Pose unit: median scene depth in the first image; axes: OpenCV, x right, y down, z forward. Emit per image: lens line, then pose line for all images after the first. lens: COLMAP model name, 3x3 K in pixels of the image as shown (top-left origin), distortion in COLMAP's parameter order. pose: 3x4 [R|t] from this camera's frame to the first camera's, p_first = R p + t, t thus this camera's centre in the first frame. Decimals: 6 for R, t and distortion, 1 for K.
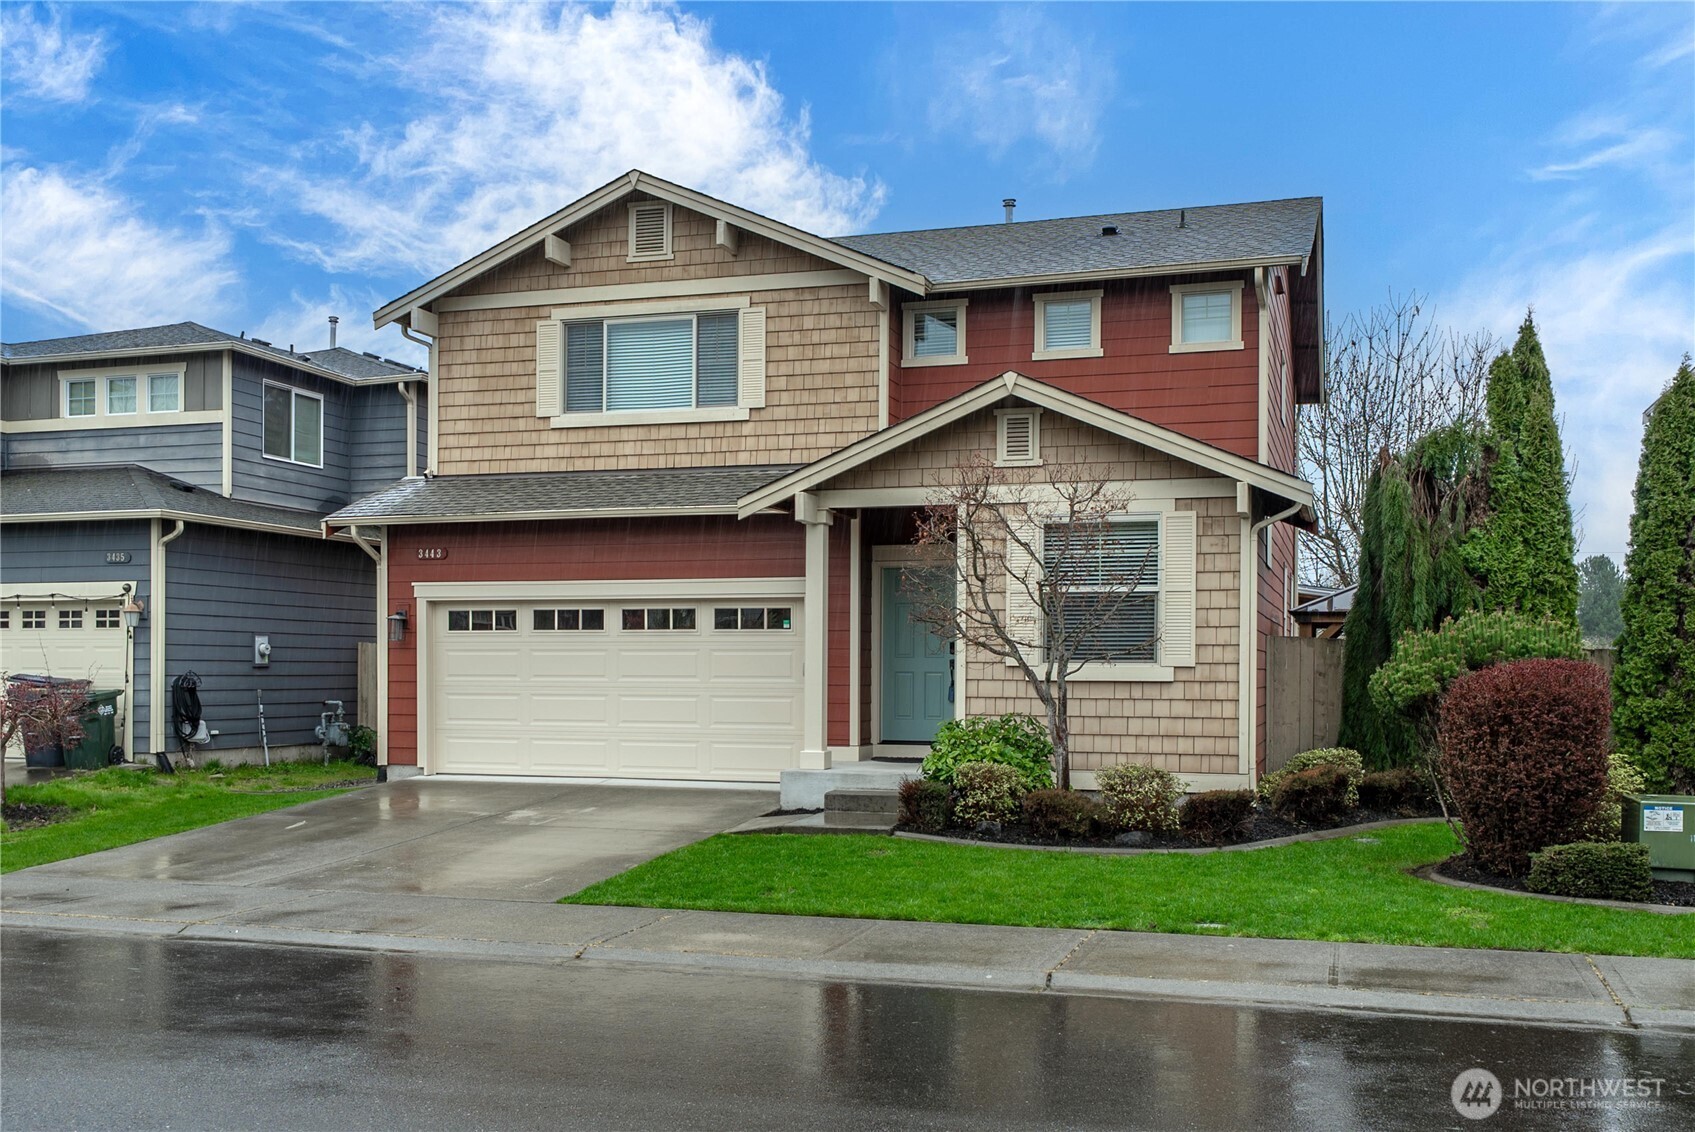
lens RADIAL K [[1188.4, 0, 847.8], [0, 1188.4, 507.2], [0, 0, 1]] dist [-0.000188, 0.001709]
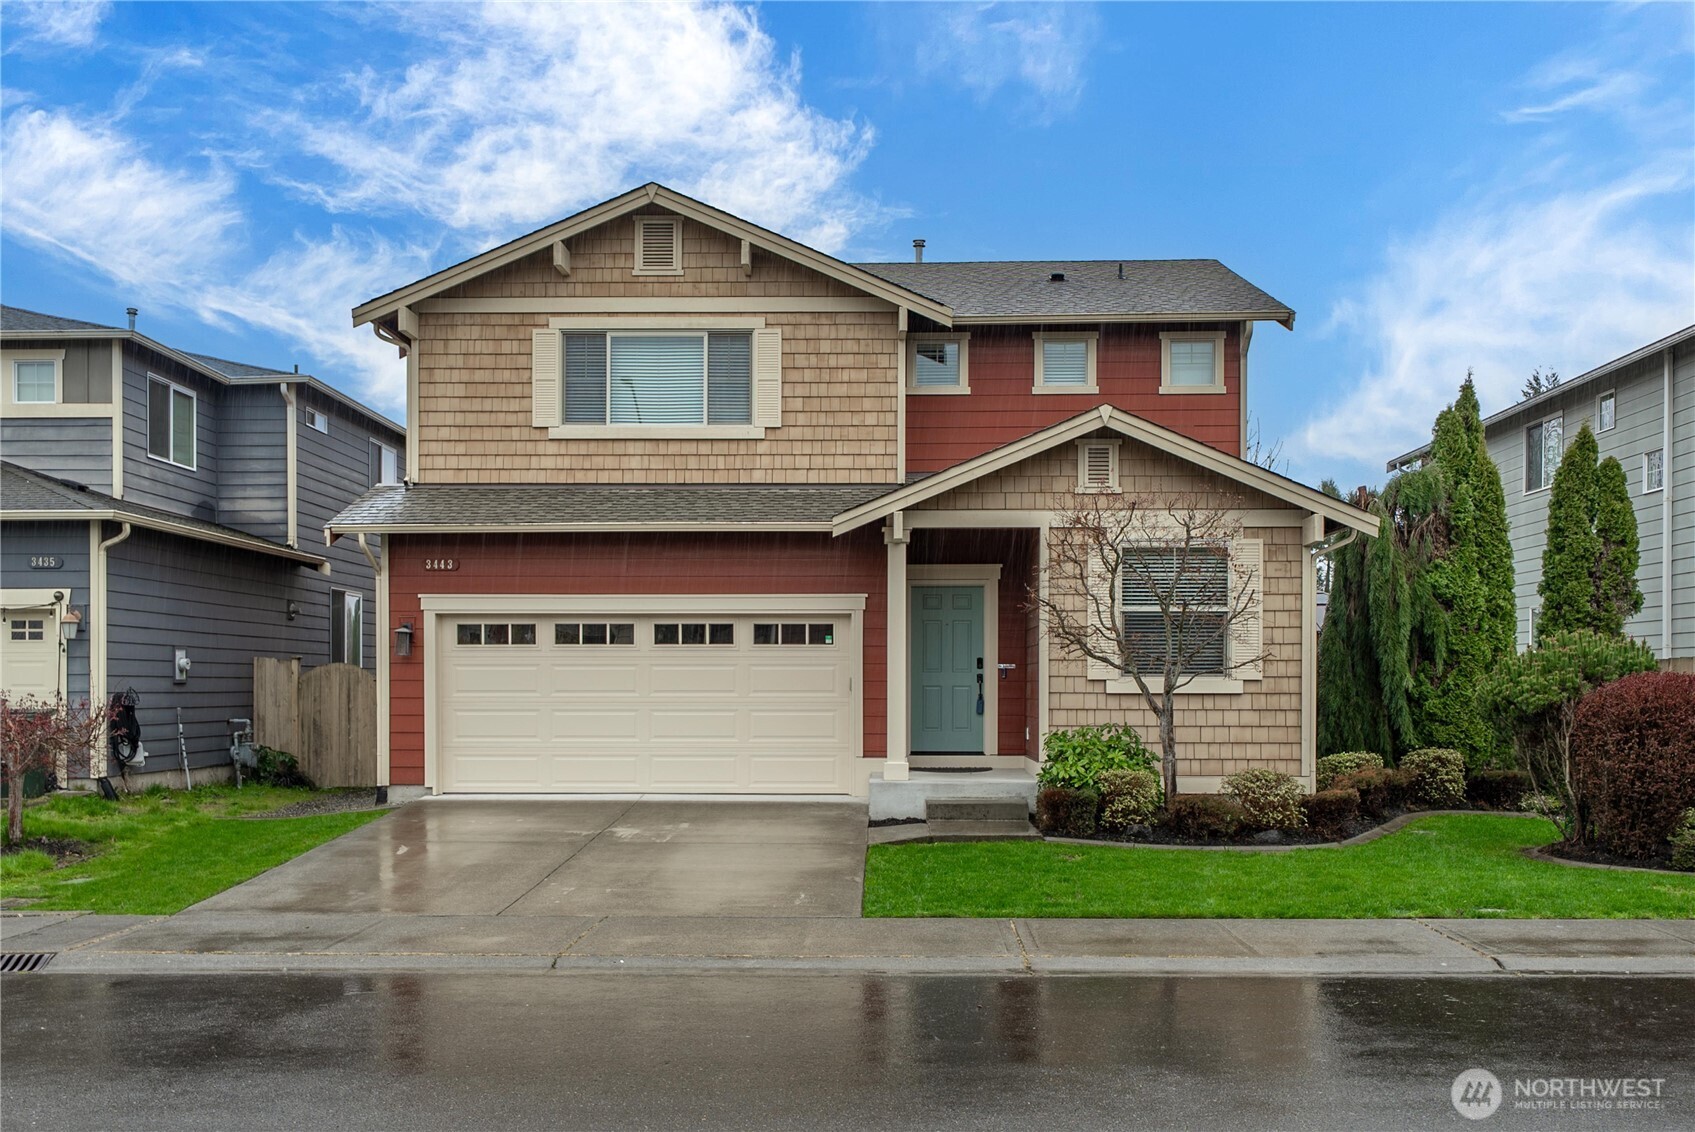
lens RADIAL K [[1136.8, 0, 847.5], [0, 1136.8, 534.4], [0, 0, 1]] dist [0.001472, -0.000243]
pose [[0.978388, 0.024003, 0.205379, -0.210442], [-0.024914, 0.999688, 0.001850, 0.004735], [-0.205271, -0.006927, 0.978681, 0.032558]]
